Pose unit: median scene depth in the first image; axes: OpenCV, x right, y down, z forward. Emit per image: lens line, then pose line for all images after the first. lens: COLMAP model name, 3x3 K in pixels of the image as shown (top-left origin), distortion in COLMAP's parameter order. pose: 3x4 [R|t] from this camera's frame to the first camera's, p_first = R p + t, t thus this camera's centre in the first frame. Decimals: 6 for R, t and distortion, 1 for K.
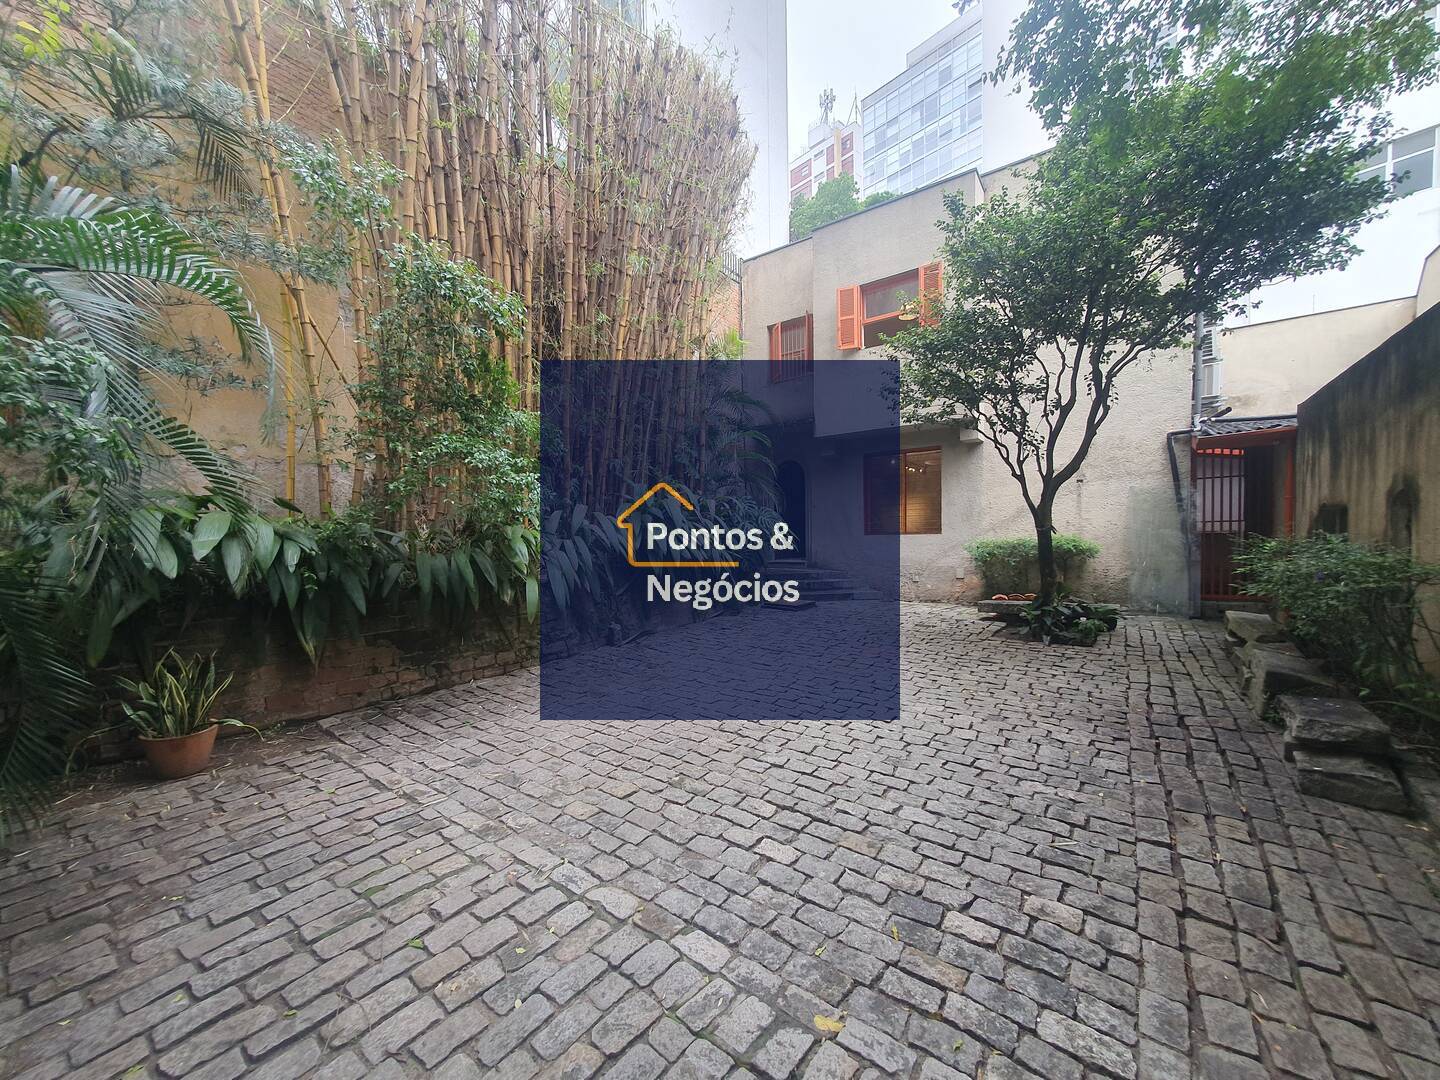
lens RADIAL K [[571.1, 0, 720.2], [0, 571.1, 556.4], [0, 0, 1]] dist [0.007493, 0.000125]
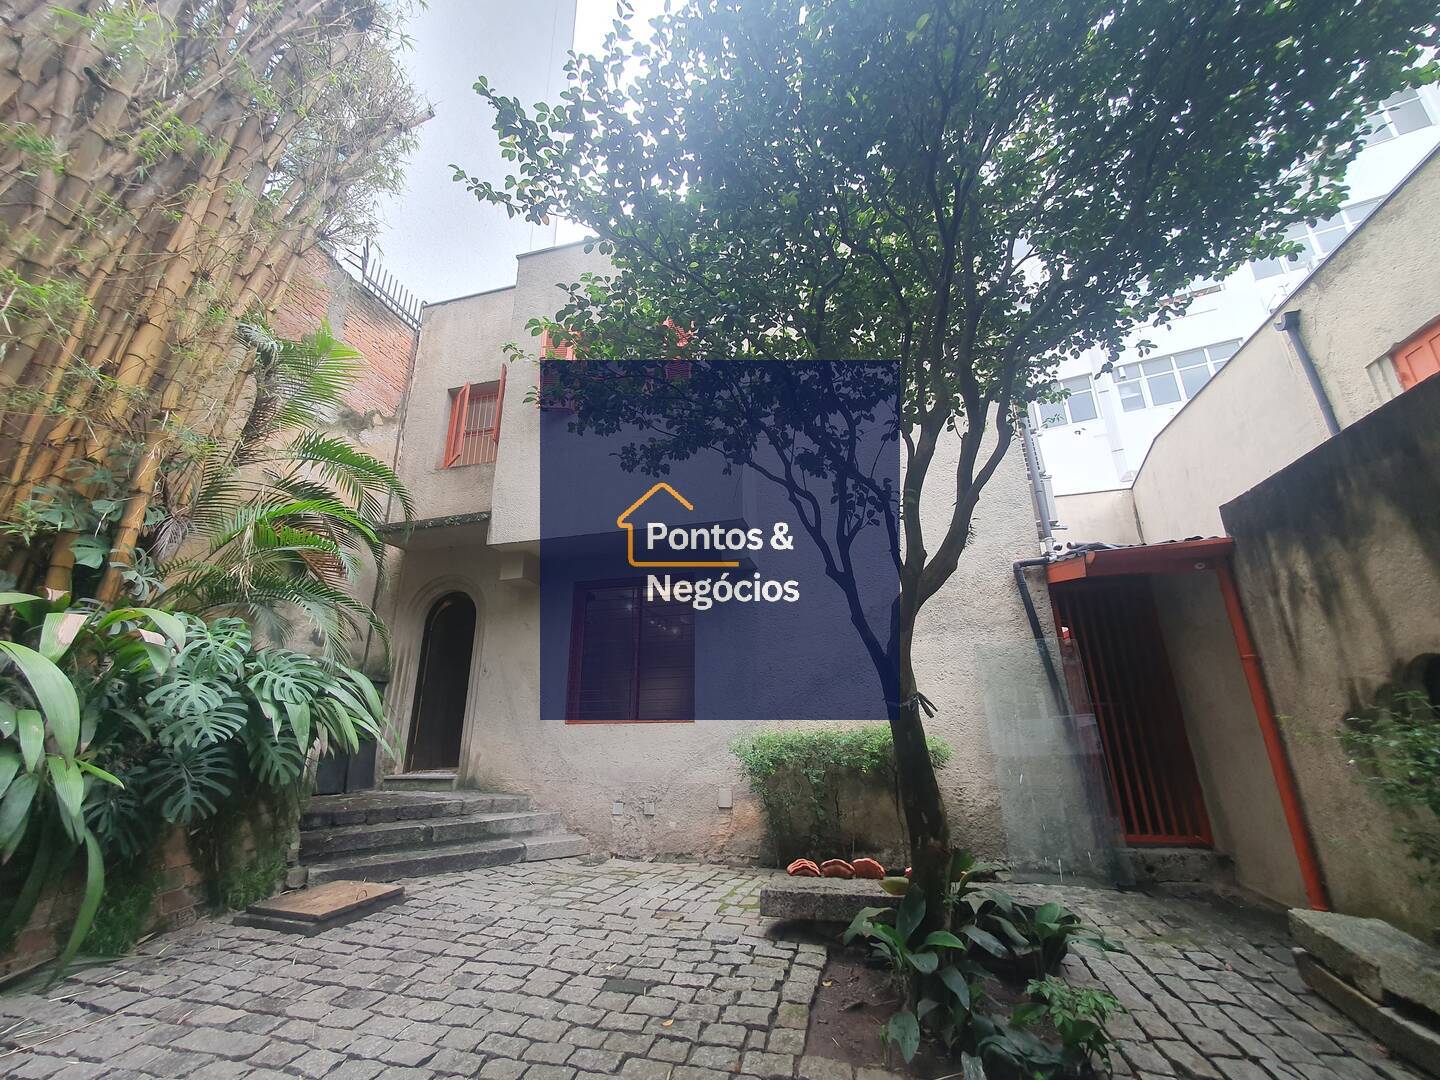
lens RADIAL K [[571.1, 0, 720.2], [0, 571.1, 556.4], [0, 0, 1]] dist [0.007493, 0.000125]
pose [[0.930332, 0.111299, 0.349421, 0.354251], [0.008287, 0.946208, -0.323454, -0.021507], [-0.366625, 0.303815, 0.879365, 0.805293]]
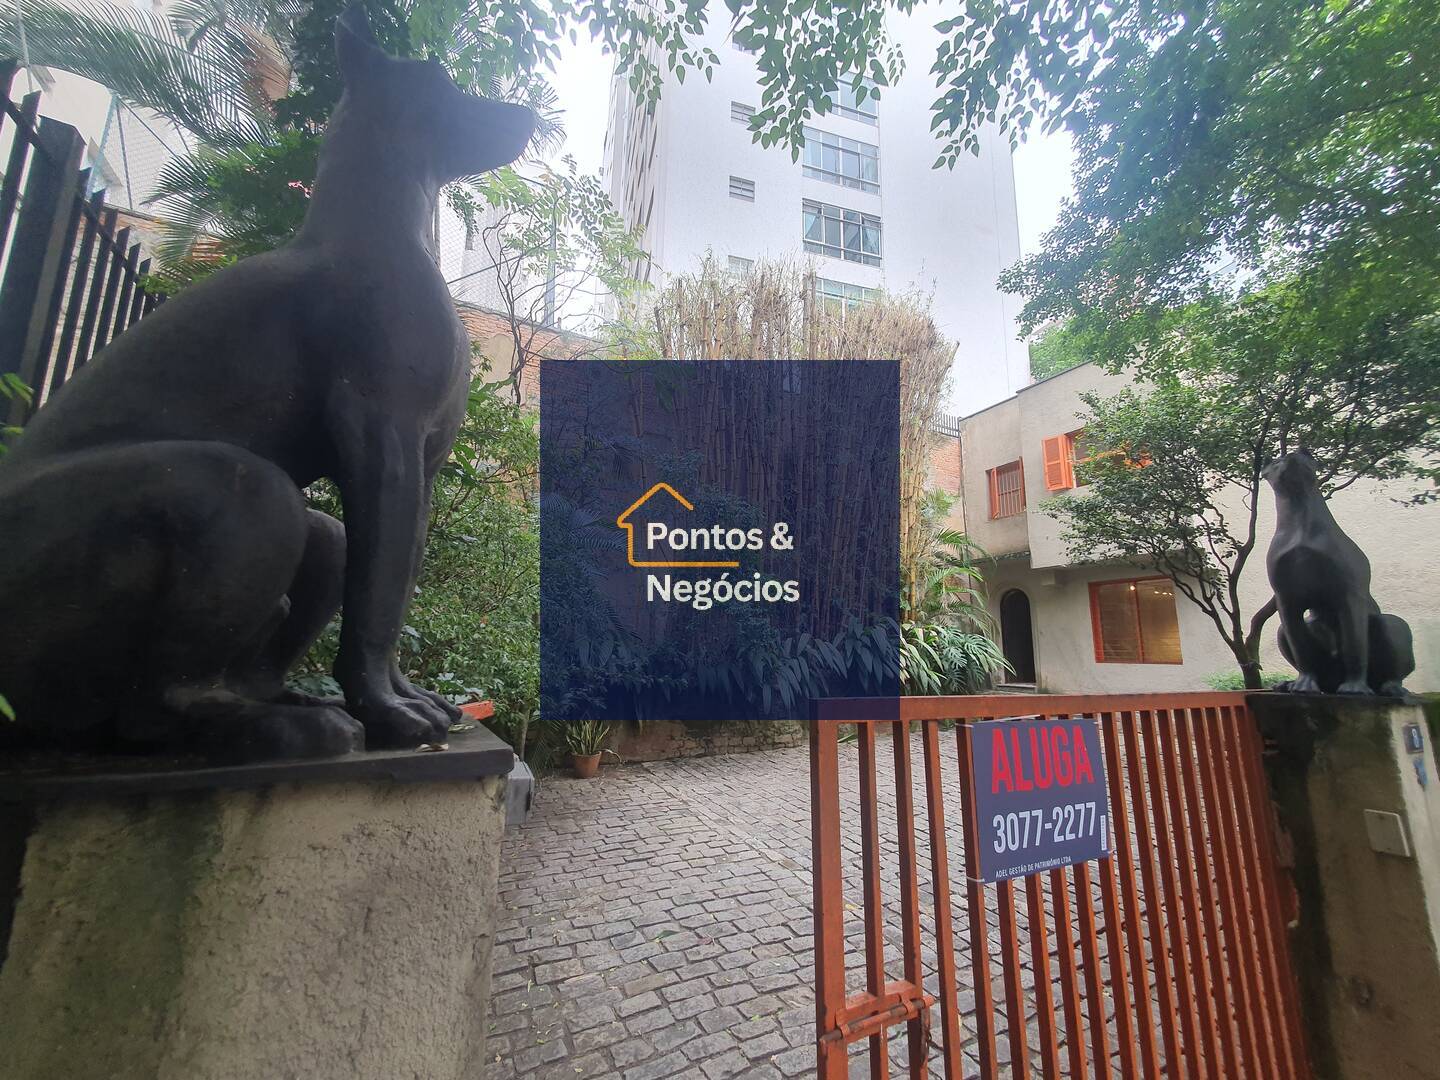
lens RADIAL K [[571.1, 0, 720.2], [0, 571.1, 556.4], [0, 0, 1]] dist [0.007493, 0.000125]
pose [[0.892940, -0.048129, -0.447596, 0.242497], [-0.041853, 0.981087, -0.188989, -0.005711], [0.448226, 0.187489, 0.874037, -0.406055]]
